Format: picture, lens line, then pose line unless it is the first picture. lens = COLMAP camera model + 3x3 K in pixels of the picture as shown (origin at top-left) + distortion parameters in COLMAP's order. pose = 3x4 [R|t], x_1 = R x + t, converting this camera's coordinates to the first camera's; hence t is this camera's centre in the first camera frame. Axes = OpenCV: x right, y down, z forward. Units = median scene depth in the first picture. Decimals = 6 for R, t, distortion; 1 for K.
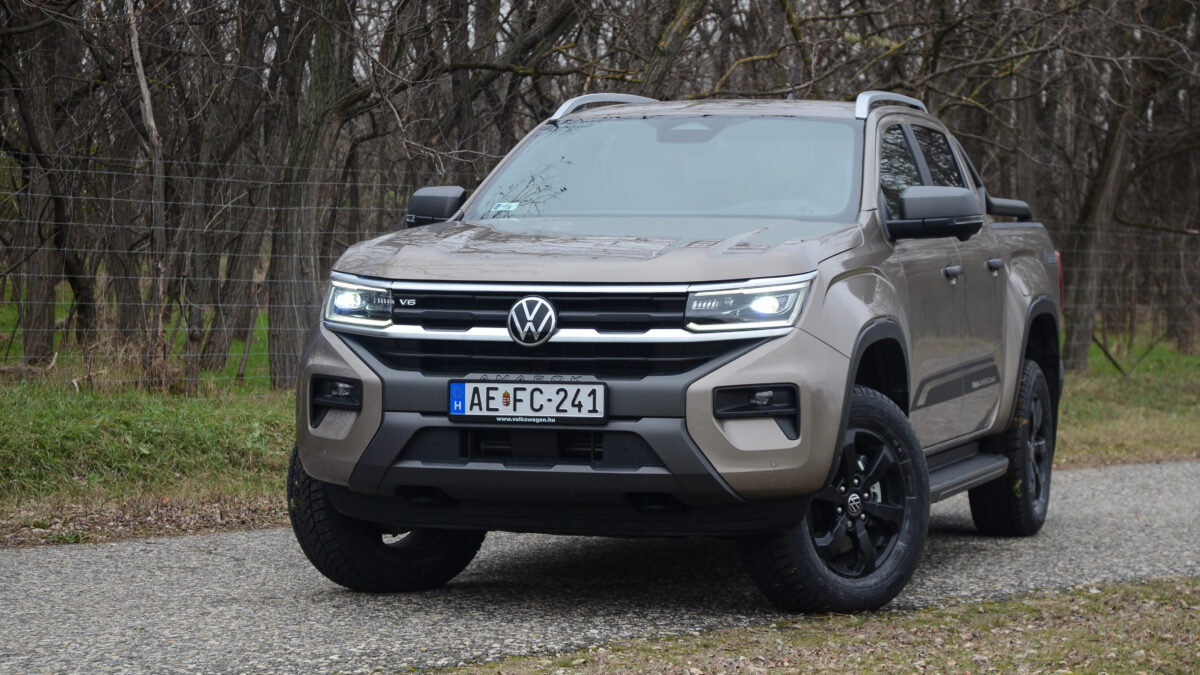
lens RADIAL K [[3018.3, 0, 602.0], [0, 3018.3, 330.6], [0, 0, 1]] dist [0.192448, 0.000000]
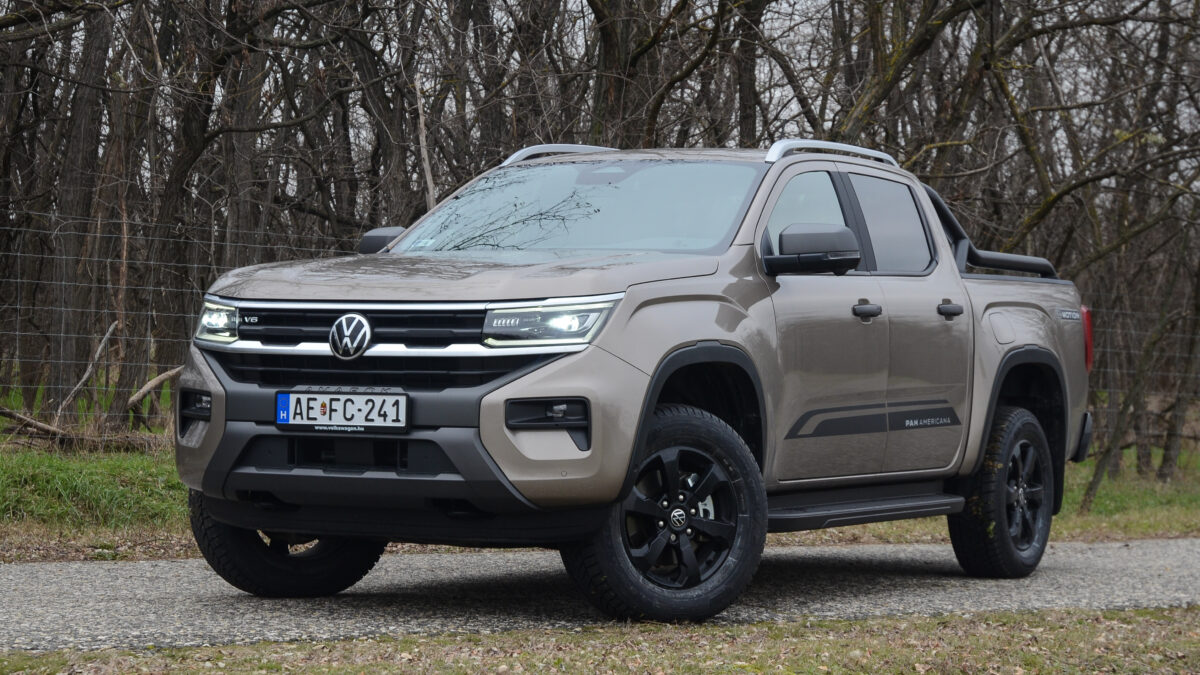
lens RADIAL K [[2816.1, 0, 605.6], [0, 2816.1, 341.5], [0, 0, 1]] dist [0.157407, 0.000000]
pose [[0.983274, 0.009169, -0.181901, 0.246340], [-0.015756, 0.999270, -0.034800, 0.031819], [0.181449, 0.037084, 0.982701, 0.036863]]
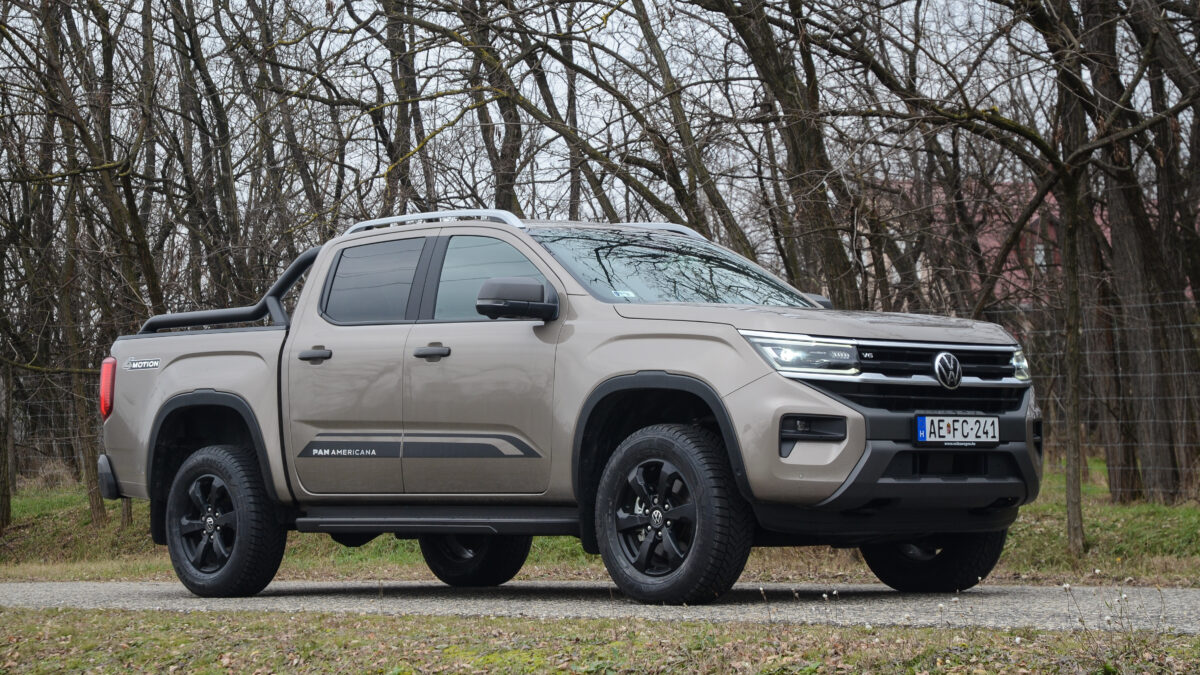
lens RADIAL K [[2839.9, 0, 603.7], [0, 2839.9, 329.0], [0, 0, 1]] dist [0.793941, 0.000000]
pose [[0.497981, 0.028787, 0.866710, -1.191096], [0.029983, 0.998280, -0.050384, 0.037785], [-0.866669, 0.051077, 0.496261, 0.502500]]
